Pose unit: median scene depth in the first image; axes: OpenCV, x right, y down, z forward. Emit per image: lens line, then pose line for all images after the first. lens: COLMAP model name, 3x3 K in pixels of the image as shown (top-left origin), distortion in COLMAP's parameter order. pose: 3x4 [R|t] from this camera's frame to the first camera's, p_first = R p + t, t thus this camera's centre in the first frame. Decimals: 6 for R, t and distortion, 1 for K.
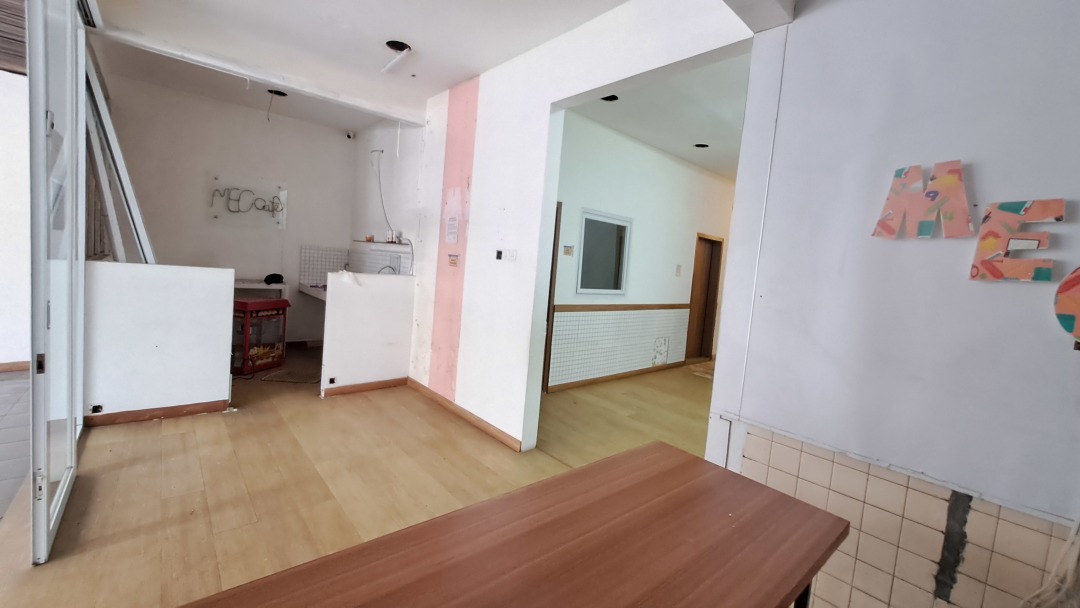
lens RADIAL K [[423.6, 0, 538.9], [0, 423.6, 291.9], [0, 0, 1]] dist [0.001079, 0.000247]
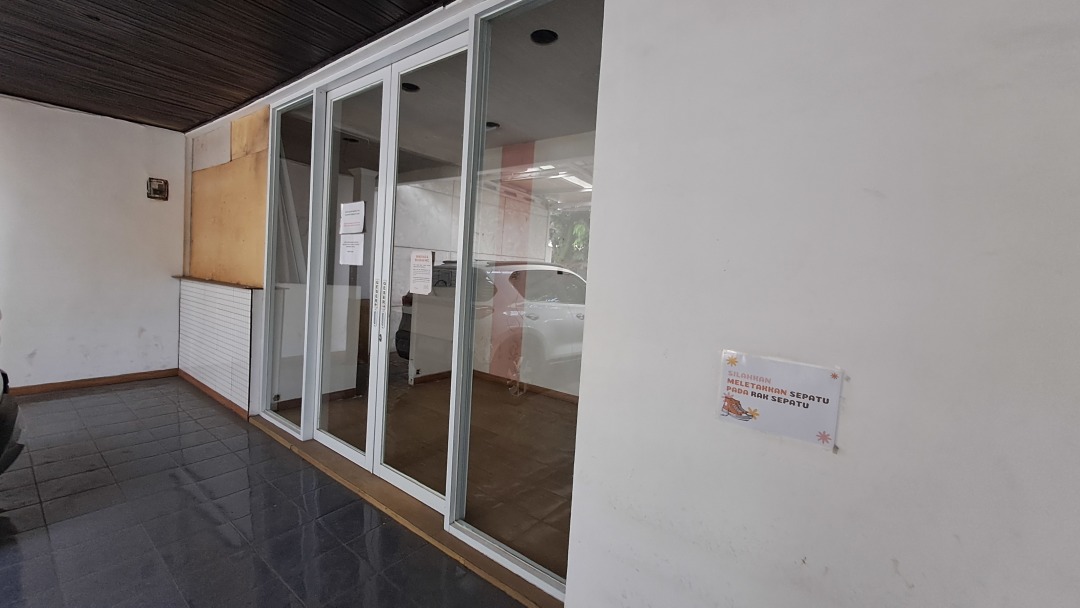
lens RADIAL K [[423.6, 0, 538.9], [0, 423.6, 291.9], [0, 0, 1]] dist [0.001079, 0.000247]
pose [[0.981229, -0.029700, 0.190543, -0.367058], [0.031819, 0.999461, -0.008070, -0.008051], [-0.190201, 0.013982, 0.981646, -0.318243]]
